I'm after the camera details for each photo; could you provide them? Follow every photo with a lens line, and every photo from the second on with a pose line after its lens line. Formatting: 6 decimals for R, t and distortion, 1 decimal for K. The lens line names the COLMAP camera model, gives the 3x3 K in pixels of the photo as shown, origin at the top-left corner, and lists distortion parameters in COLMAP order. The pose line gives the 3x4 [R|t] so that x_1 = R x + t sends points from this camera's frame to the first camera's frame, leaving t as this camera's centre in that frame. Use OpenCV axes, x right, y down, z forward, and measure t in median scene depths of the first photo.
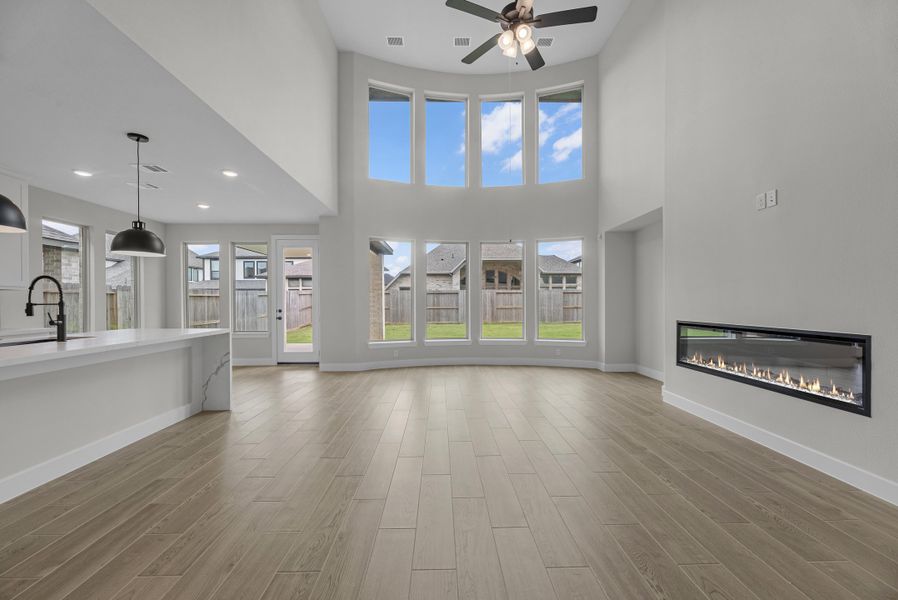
lens RADIAL K [[363.4, 0, 451.8], [0, 363.4, 300.8], [0, 0, 1]] dist [0.001915, 0.000721]
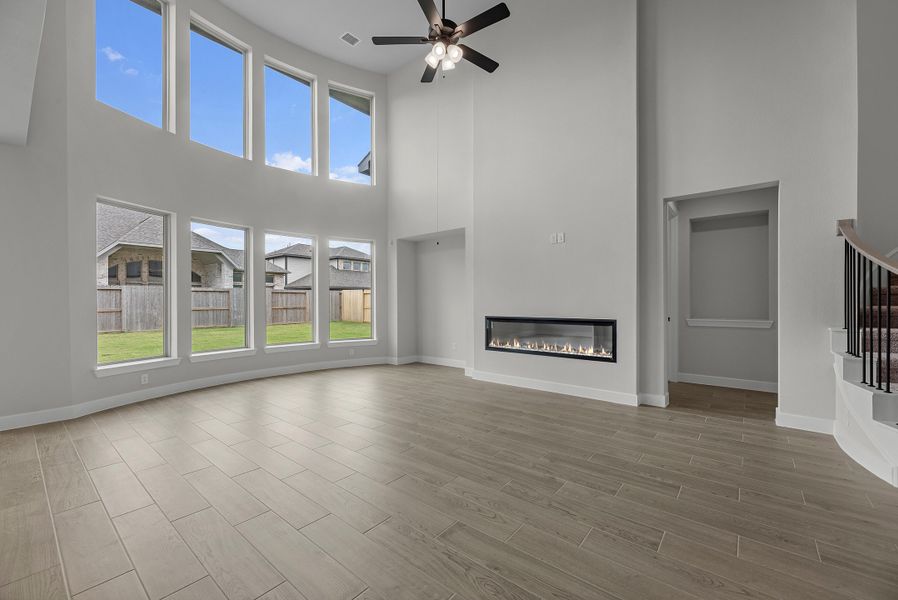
lens RADIAL K [[363.4, 0, 451.0], [0, 363.4, 301.1], [0, 0, 1]] dist [0.001915, 0.000721]
pose [[0.660957, 0.002936, 0.750418, -0.308644], [-0.002494, 0.999995, -0.001716, 0.001261], [-0.750419, -0.000737, 0.660962, 0.144628]]
